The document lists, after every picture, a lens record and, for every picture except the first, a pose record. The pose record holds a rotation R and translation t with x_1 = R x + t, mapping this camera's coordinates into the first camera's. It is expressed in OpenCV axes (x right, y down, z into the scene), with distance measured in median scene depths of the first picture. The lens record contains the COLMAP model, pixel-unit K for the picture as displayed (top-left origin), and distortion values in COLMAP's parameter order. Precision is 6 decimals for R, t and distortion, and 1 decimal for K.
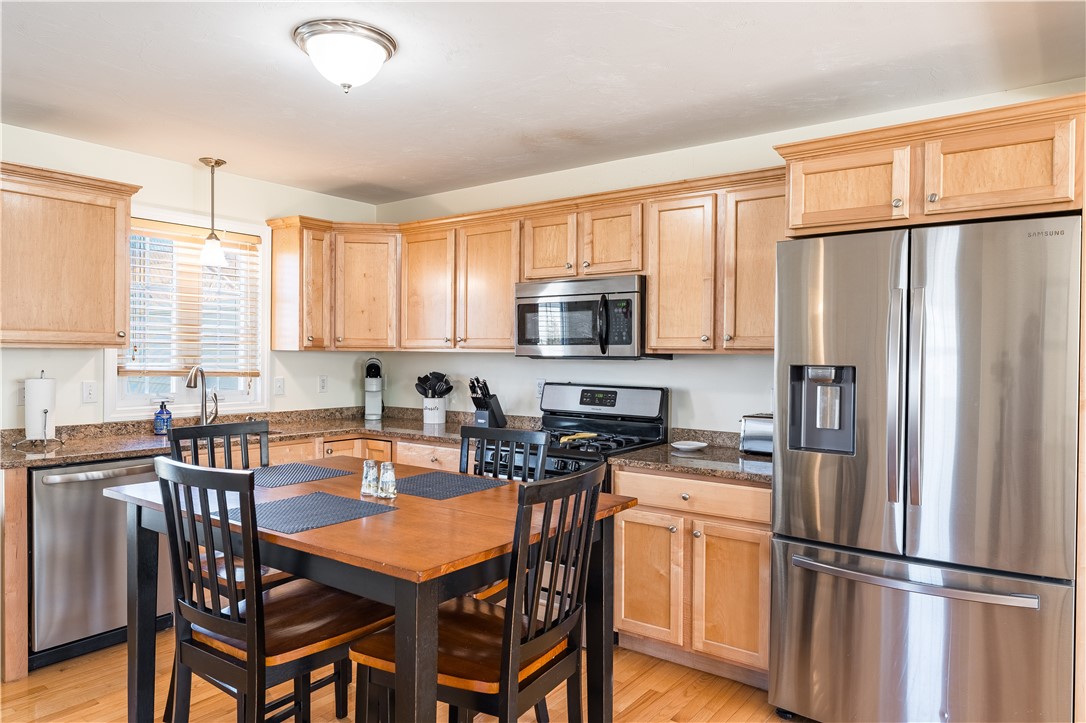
lens RADIAL K [[702.1, 0, 547.4], [0, 702.1, 366.1], [0, 0, 1]] dist [-0.003175, 0.000069]
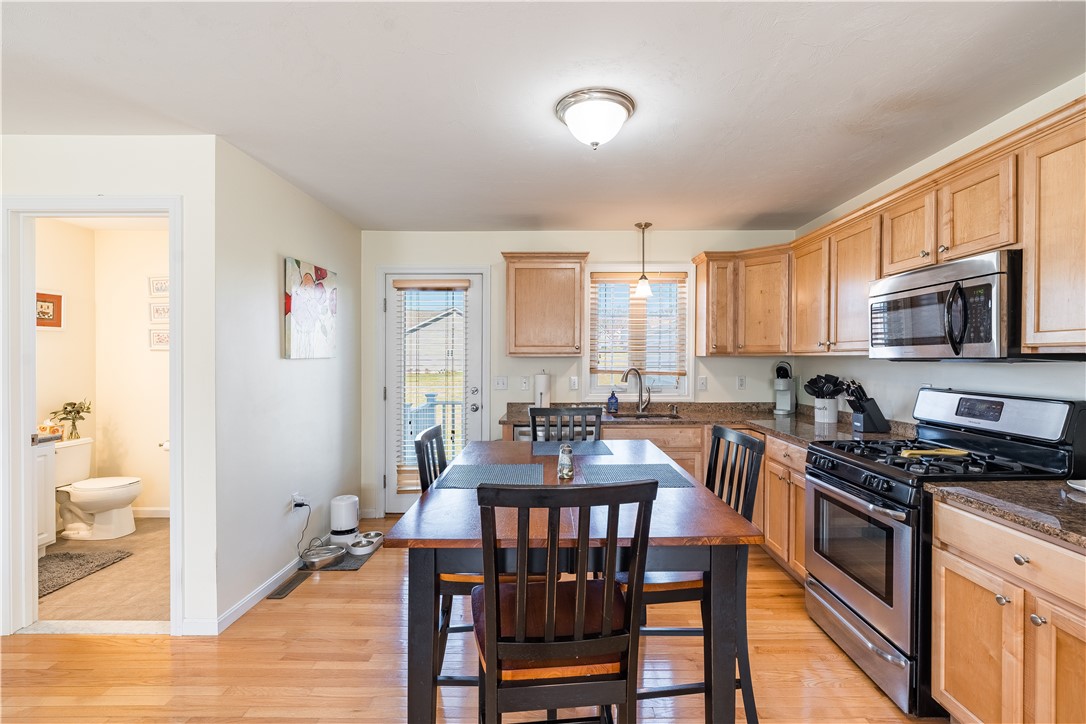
lens RADIAL K [[498.2, 0, 559.2], [0, 498.2, 367.5], [0, 0, 1]] dist [-0.002376, 0.000845]
pose [[0.596756, 0.004988, -0.802408, 0.244372], [-0.006374, 0.999979, 0.001476, -0.000805], [0.802398, 0.004234, 0.596775, 0.261795]]
